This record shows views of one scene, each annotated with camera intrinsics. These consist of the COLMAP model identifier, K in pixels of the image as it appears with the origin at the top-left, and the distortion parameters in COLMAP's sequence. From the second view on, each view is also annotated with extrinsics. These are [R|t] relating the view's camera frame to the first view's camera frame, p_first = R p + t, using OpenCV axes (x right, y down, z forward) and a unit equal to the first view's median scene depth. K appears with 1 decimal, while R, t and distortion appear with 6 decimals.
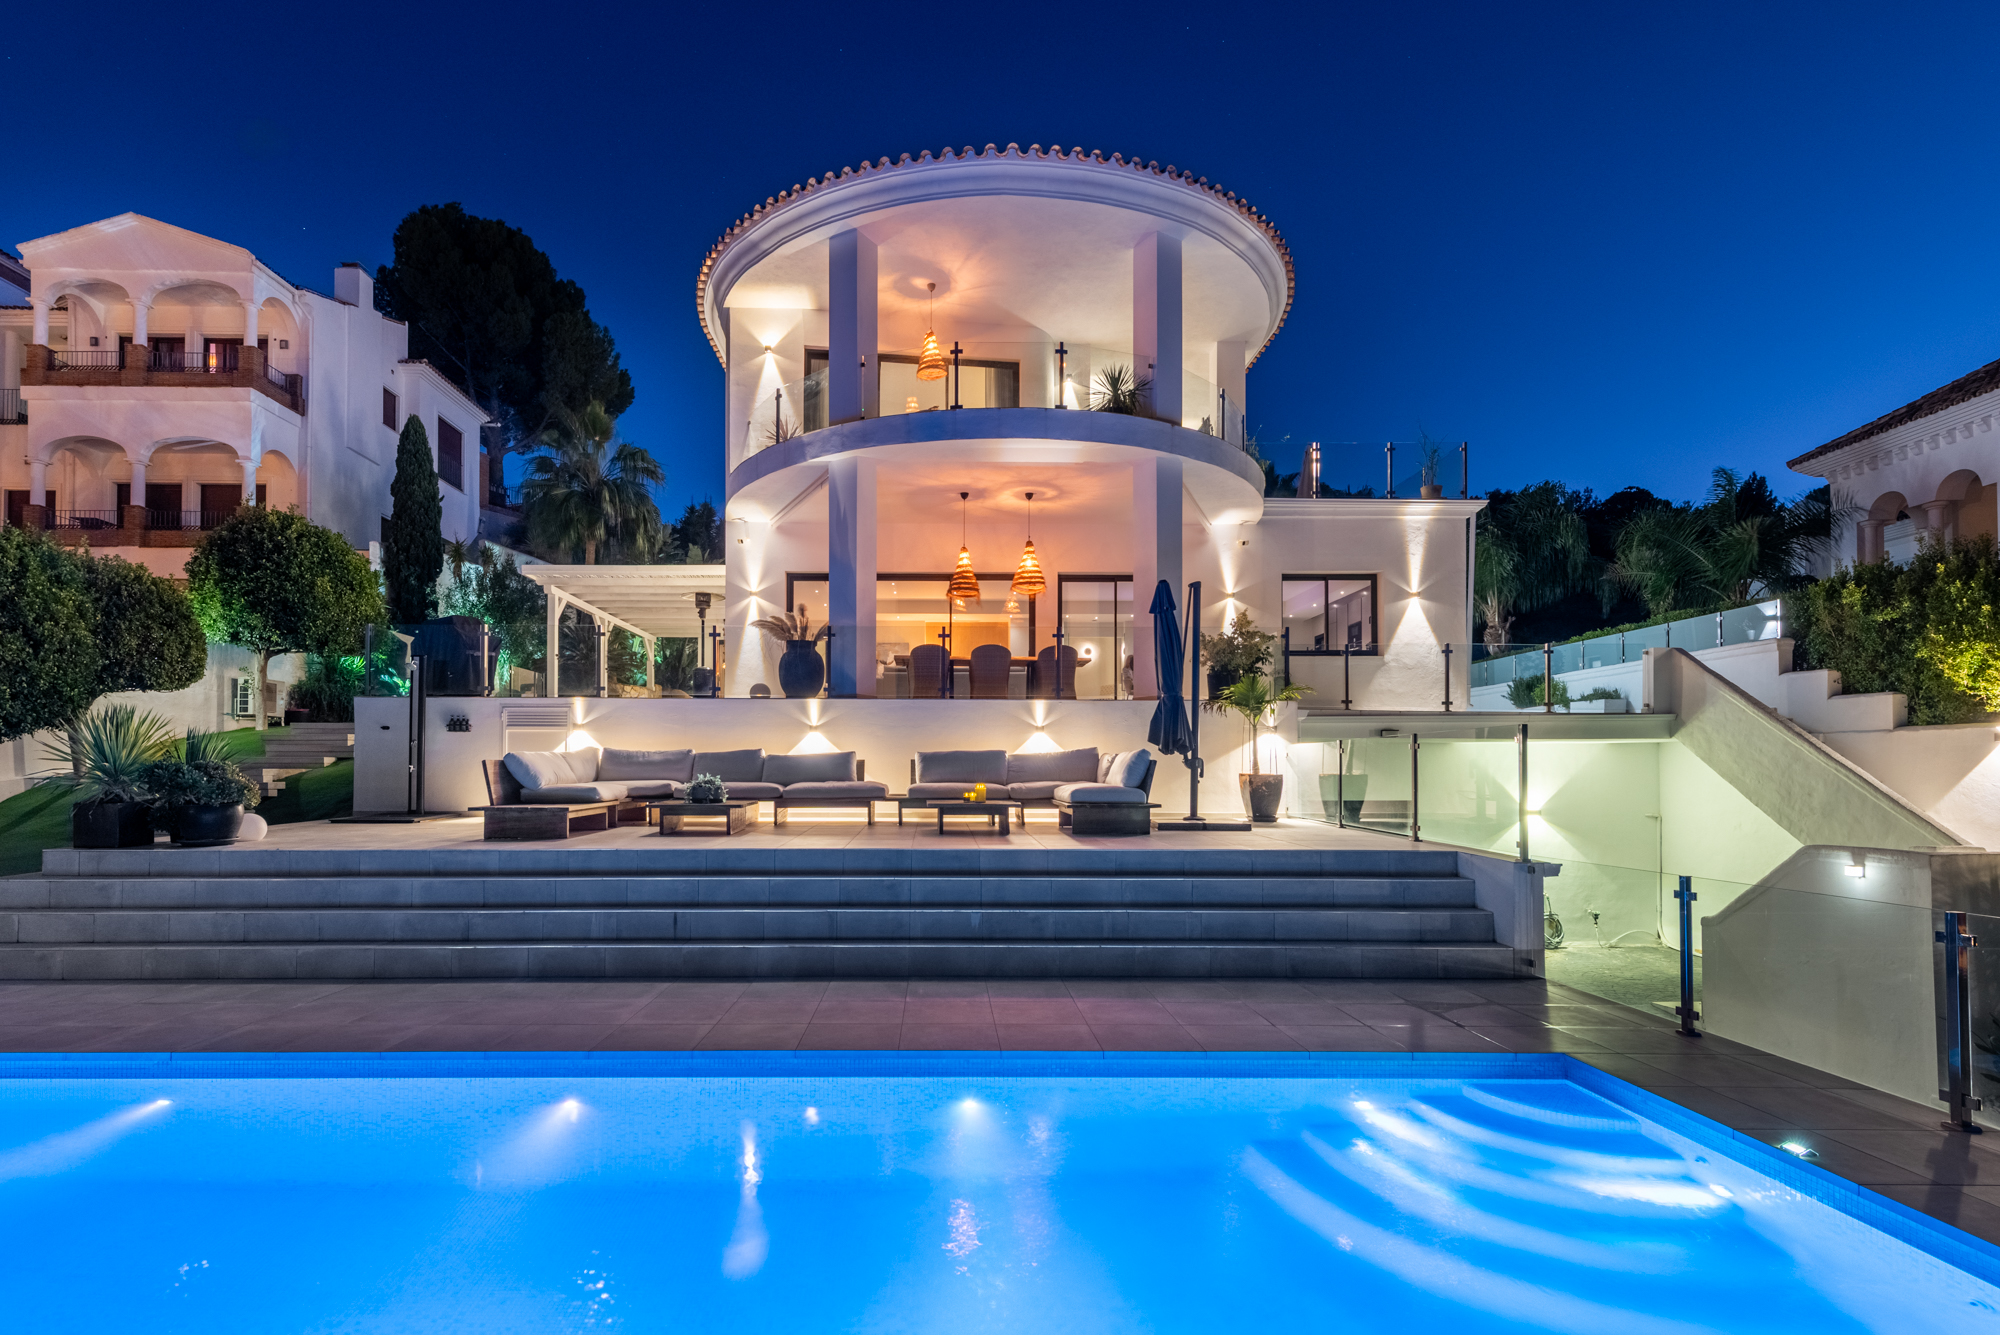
lens RADIAL K [[995.1, 0, 972.7], [0, 995.1, 772.7], [0, 0, 1]] dist [0.005611, 0.000938]
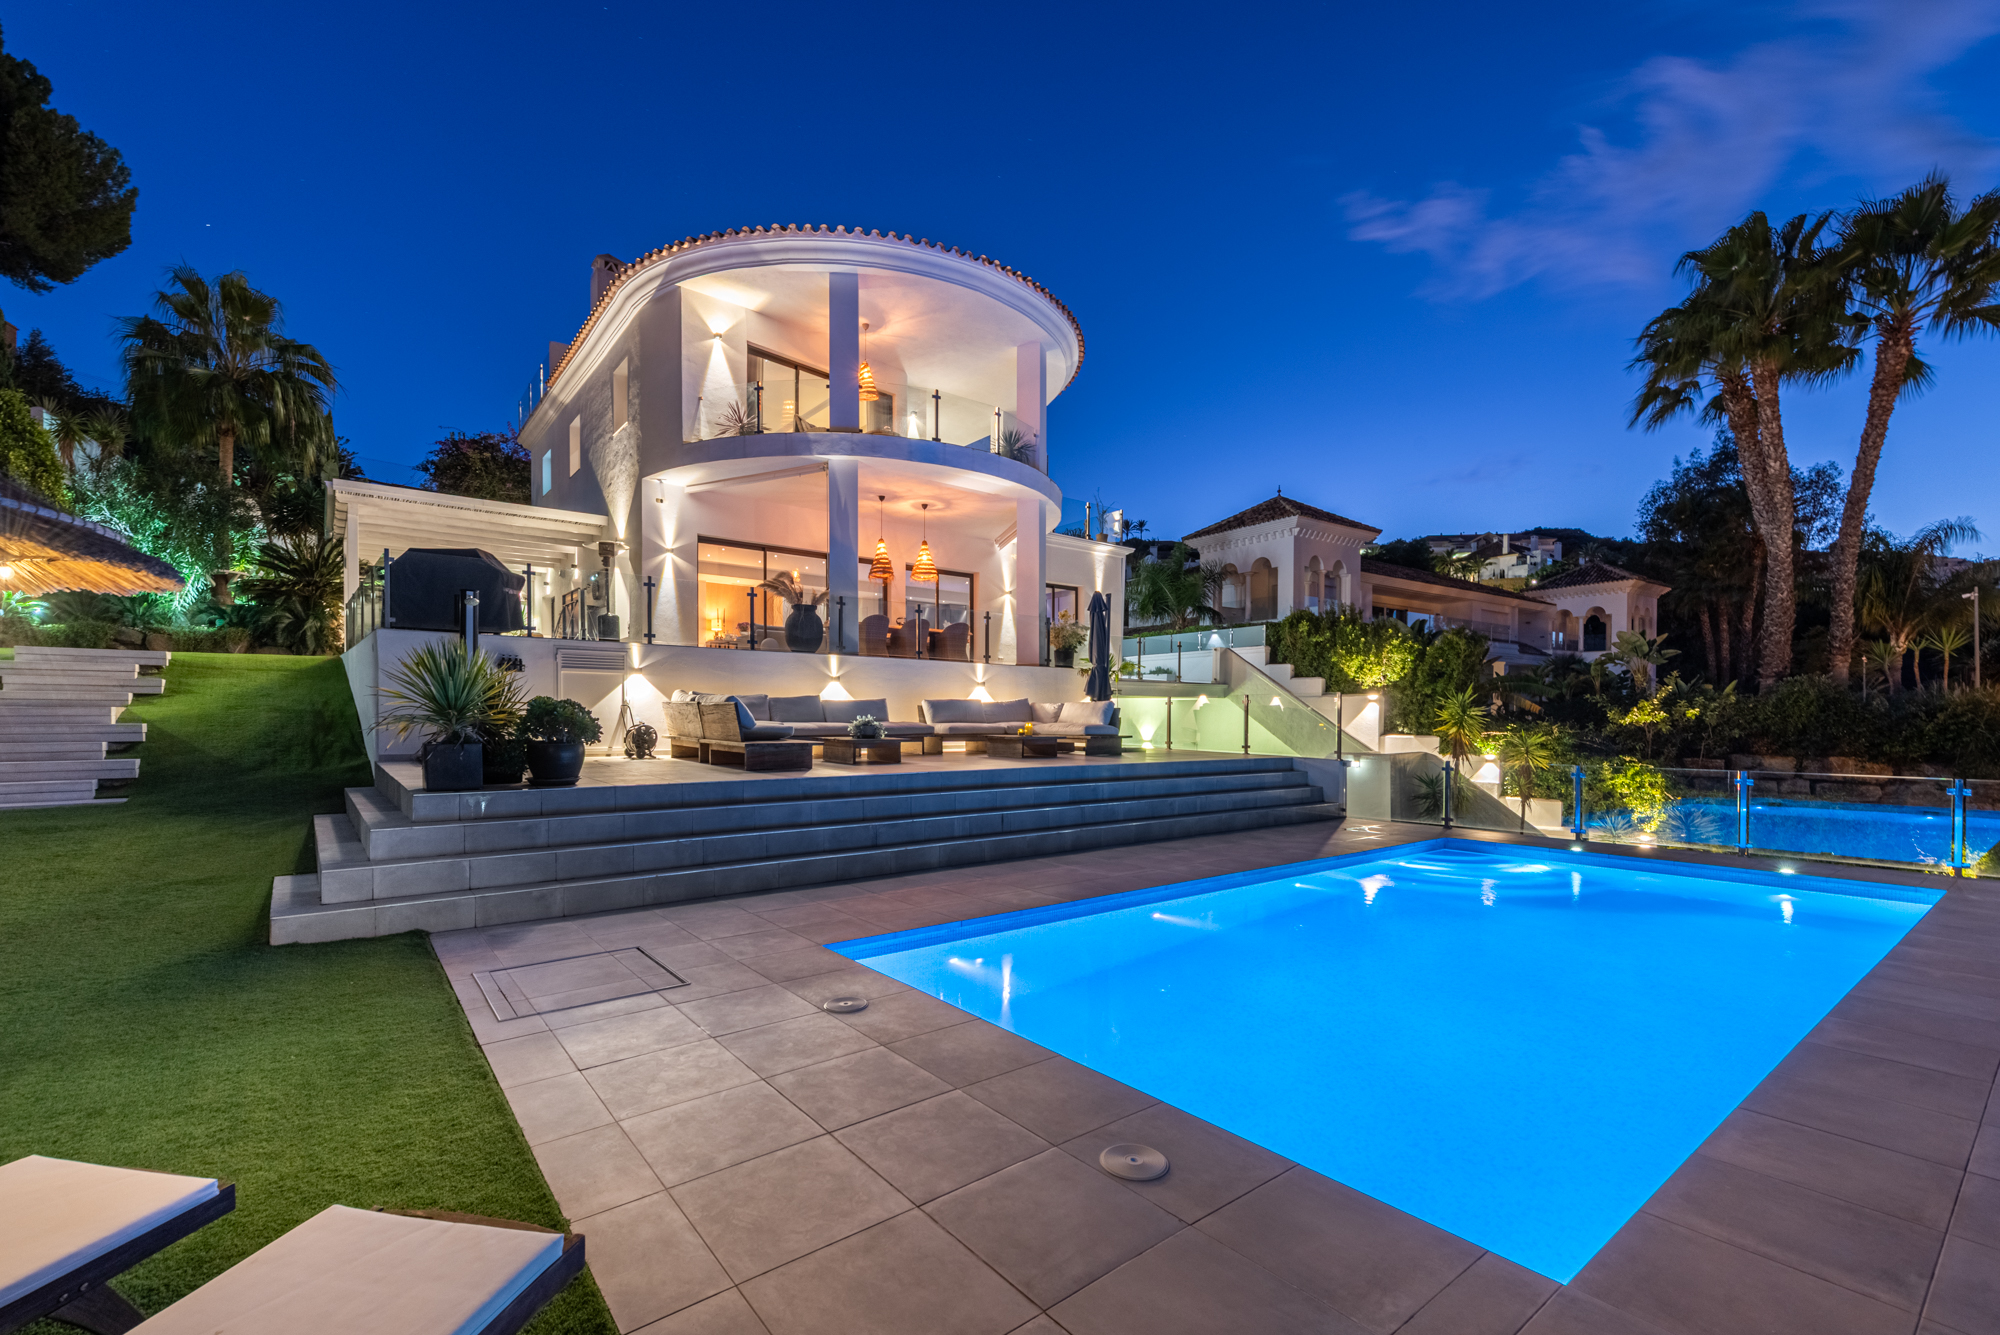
lens RADIAL K [[844.0, 0, 1048.2], [0, 844.0, 738.8], [0, 0, 1]] dist [0.005132, 0.000124]
pose [[0.778084, -0.013416, 0.628017, -0.582608], [-0.000503, 0.999758, 0.021980, 0.005652], [-0.628160, -0.017418, 0.777889, 0.025456]]
